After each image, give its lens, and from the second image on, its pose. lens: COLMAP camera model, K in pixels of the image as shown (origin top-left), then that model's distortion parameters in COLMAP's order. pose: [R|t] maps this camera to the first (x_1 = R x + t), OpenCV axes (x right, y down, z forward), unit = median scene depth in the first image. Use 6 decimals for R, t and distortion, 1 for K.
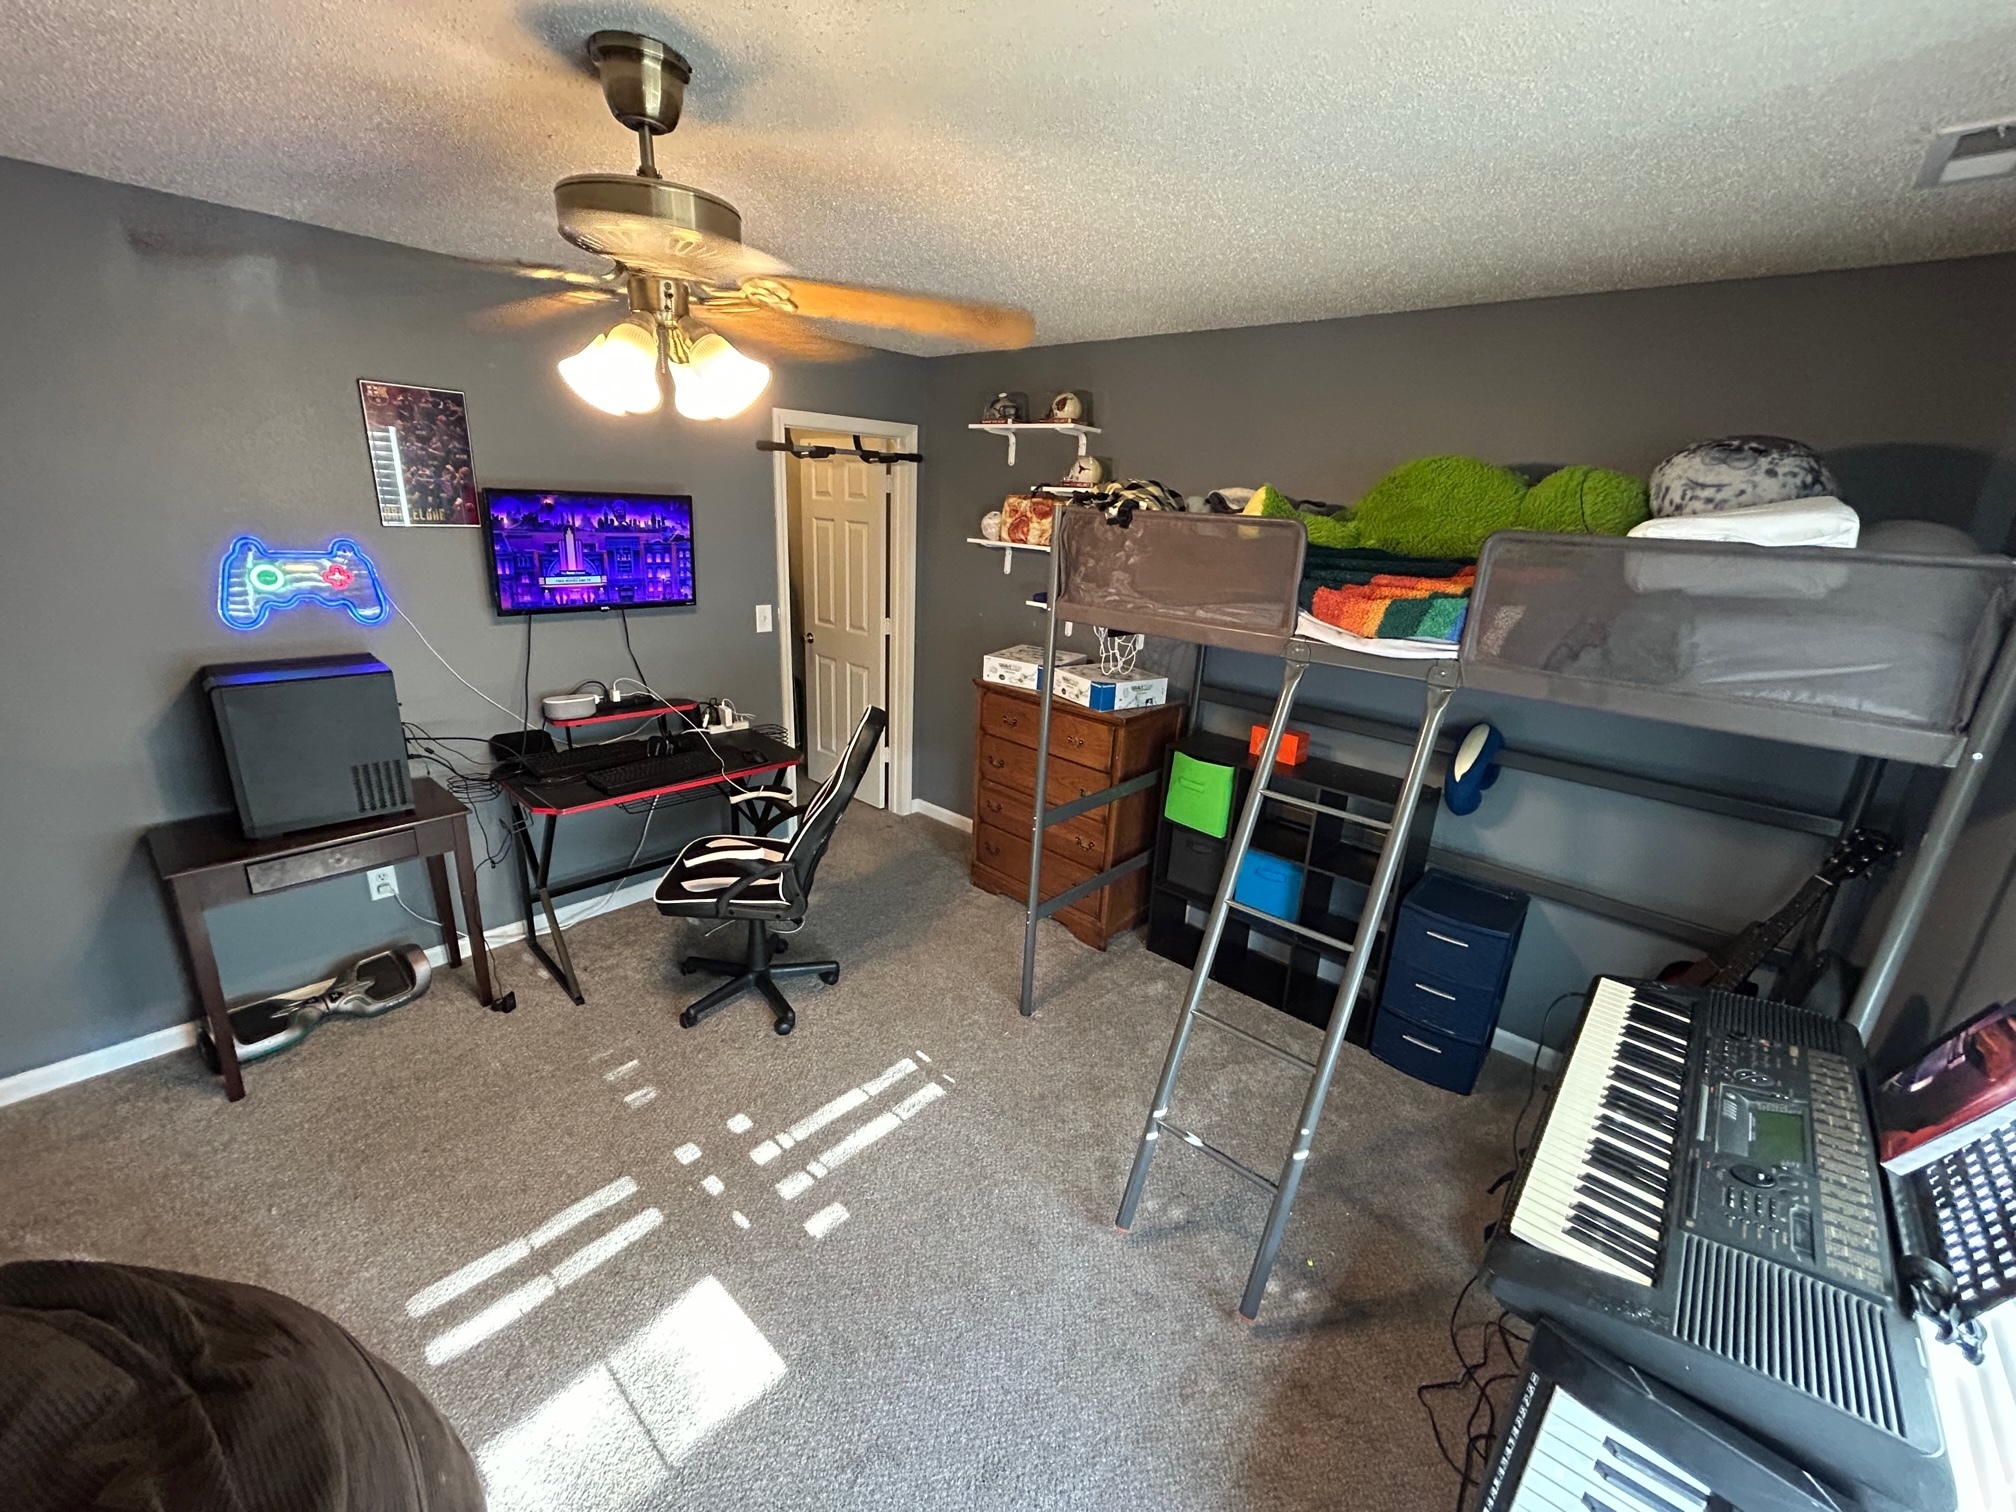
lens RADIAL K [[820.8, 0, 1008.0], [0, 820.8, 756.0], [0, 0, 1]] dist [0.000056, 0.000146]
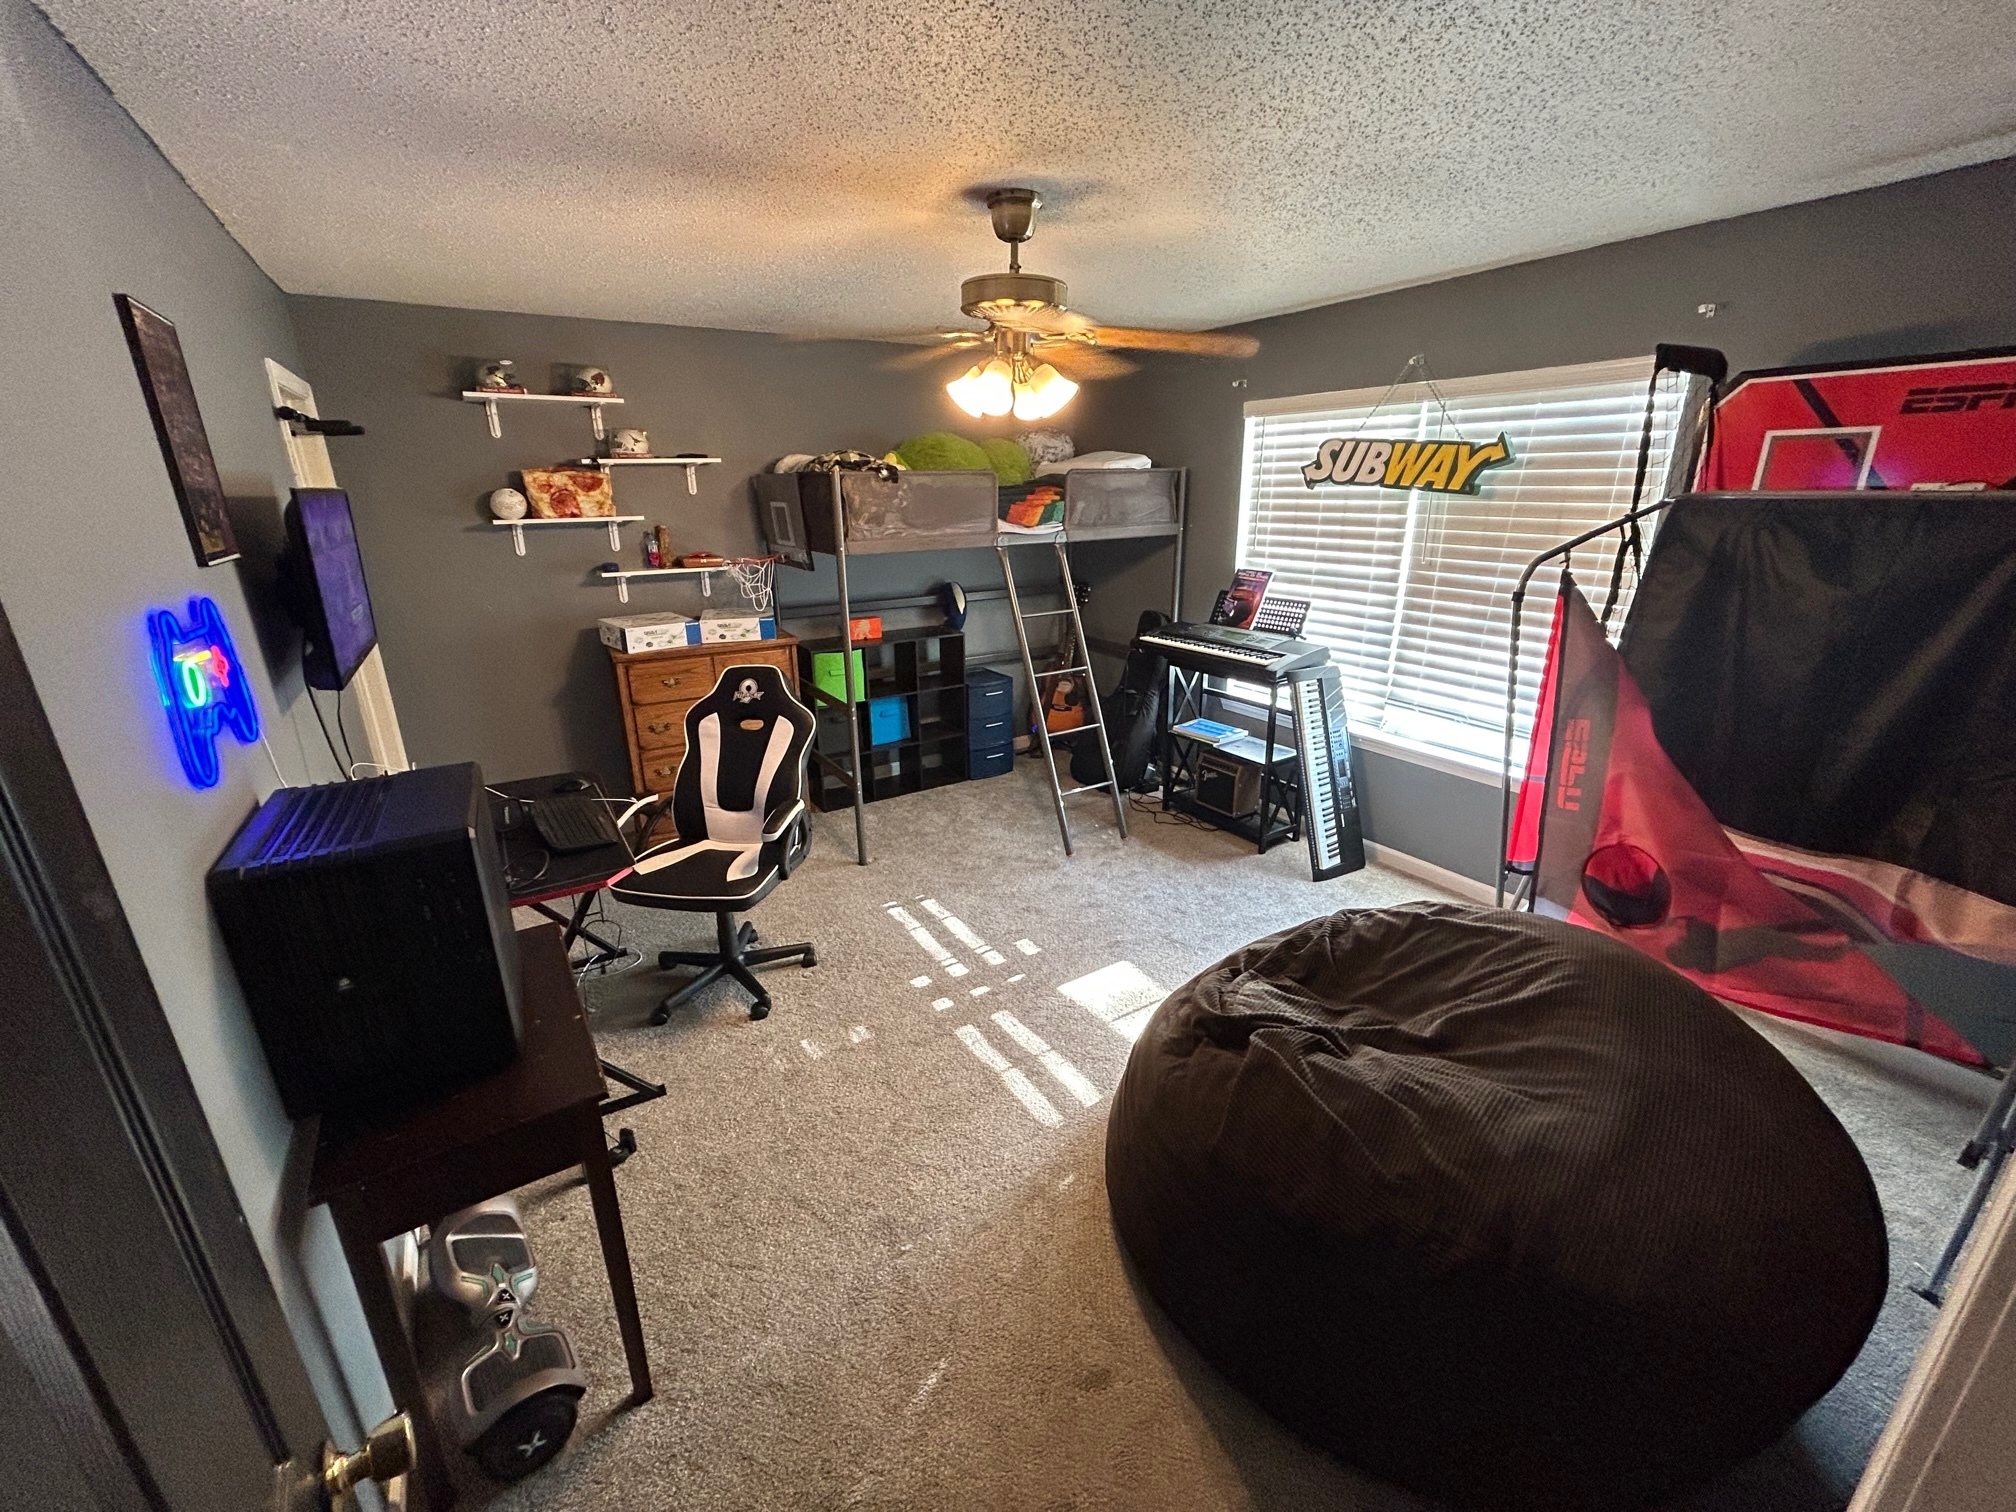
lens RADIAL K [[826.6, 0, 1008.0], [0, 826.6, 756.0], [0, 0, 1]] dist [-0.002555, -0.000034]
pose [[0.254347, -0.357875, 0.898461, -1.361565], [0.314124, 0.909214, 0.273232, -0.172202], [-0.914677, 0.212732, 0.343673, 0.395056]]
